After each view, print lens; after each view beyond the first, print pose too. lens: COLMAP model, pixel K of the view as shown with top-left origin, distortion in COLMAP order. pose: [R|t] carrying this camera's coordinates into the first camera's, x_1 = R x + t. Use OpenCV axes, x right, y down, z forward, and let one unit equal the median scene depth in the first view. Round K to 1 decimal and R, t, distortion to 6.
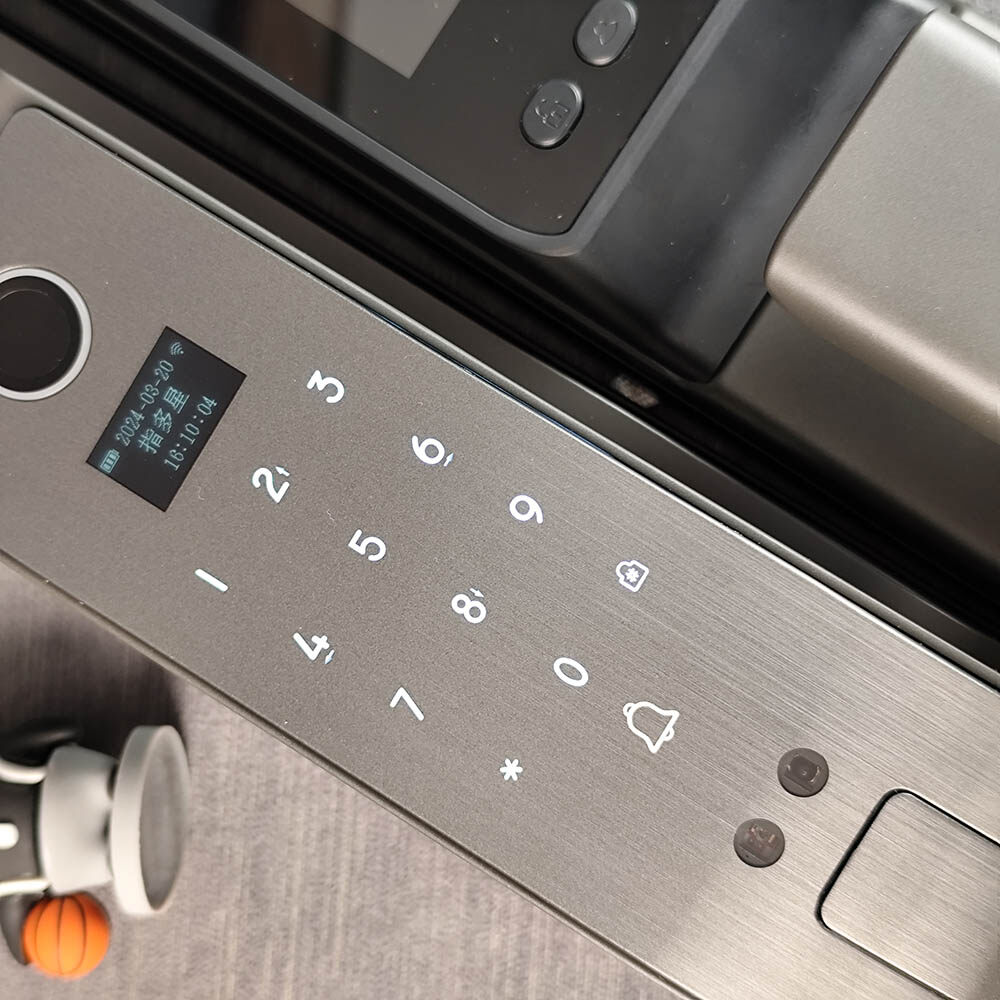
lens RADIAL K [[1845.2, 0, 490.8], [0, 1845.2, 495.4], [0, 0, 1]] dist [0.167284, -0.771128]
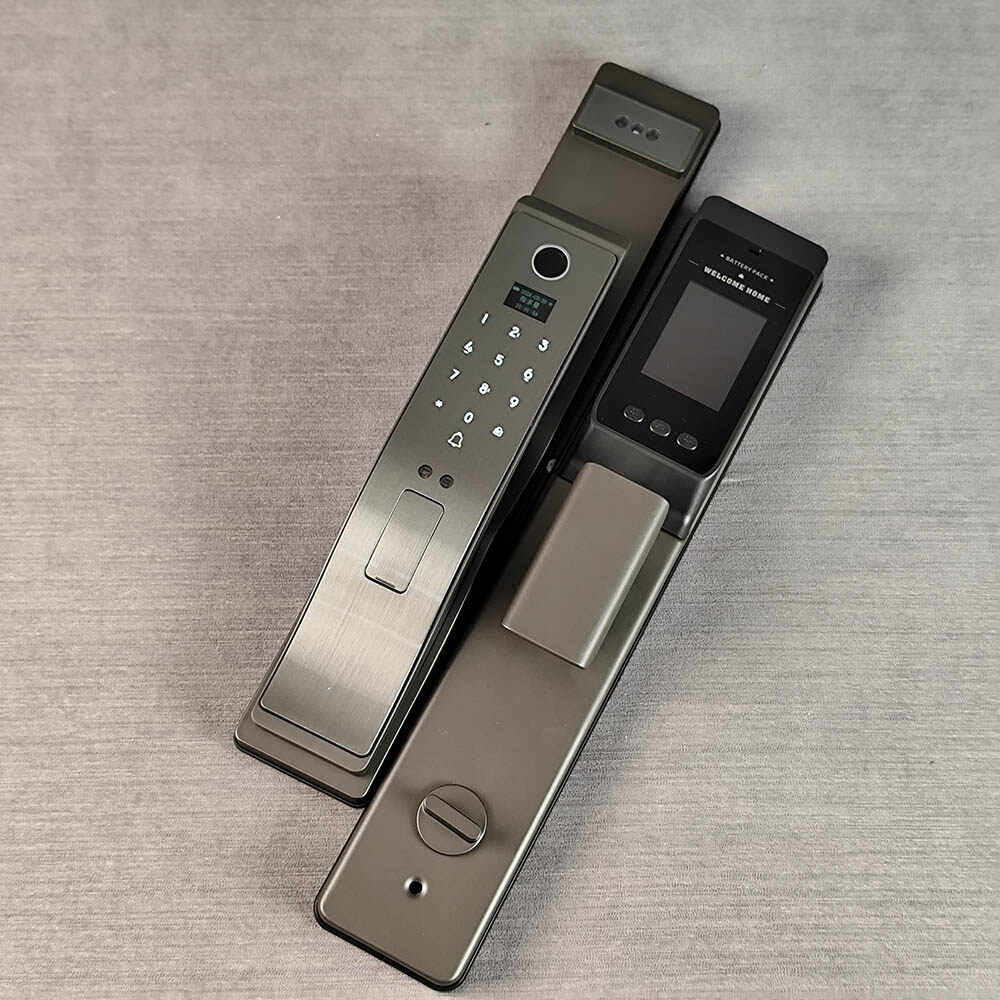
lens RADIAL K [[1845.2, 0, 490.8], [0, 1845.2, 495.4], [0, 0, 1]] dist [0.167284, -0.771128]
pose [[0.089771, 0.974837, -0.204044, 0.875655], [-0.995707, 0.083205, -0.040551, 0.202187], [-0.022553, 0.206808, 0.978122, -2.299777]]
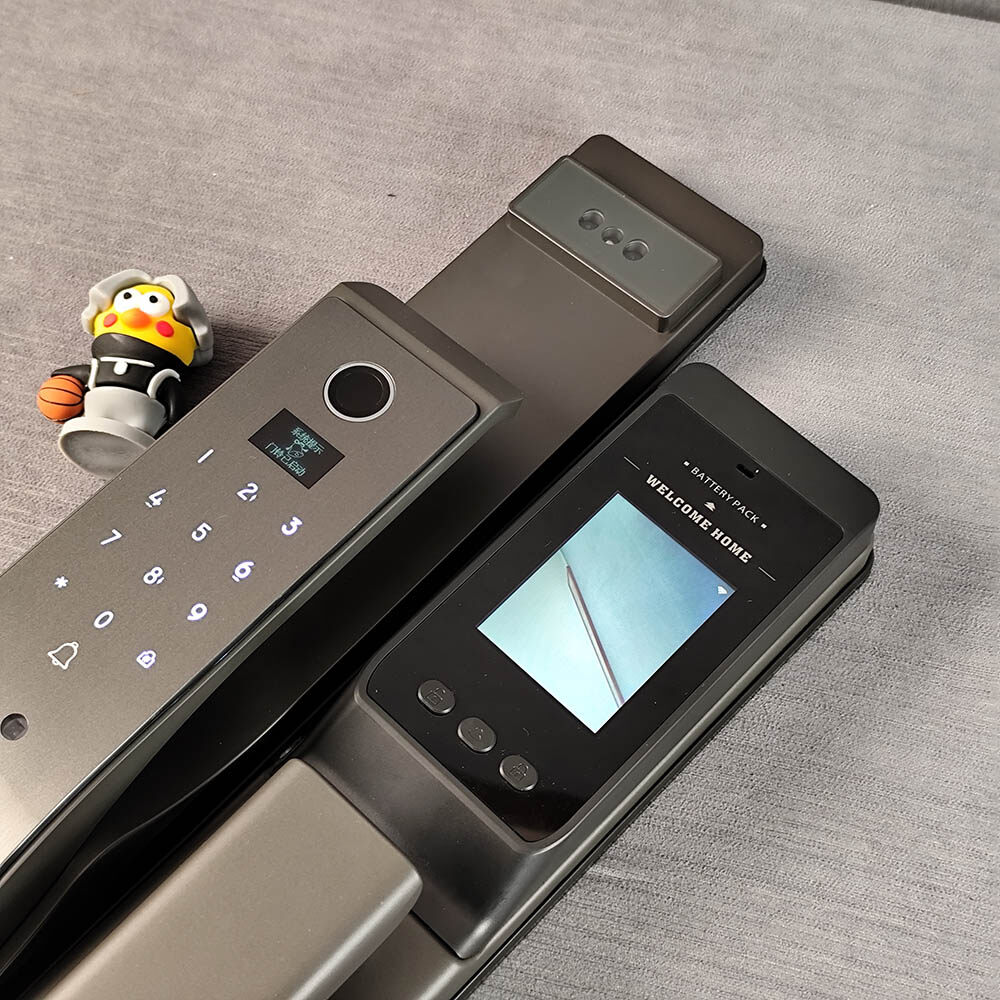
lens RADIAL K [[1845.2, 0, 490.8], [0, 1845.2, 495.4], [0, 0, 1]] dist [0.167284, -0.771128]
pose [[-0.181593, 0.910252, -0.372108, 0.530570], [-0.982380, -0.150915, 0.110244, -0.450803], [0.044193, 0.385571, 0.921619, -0.695162]]
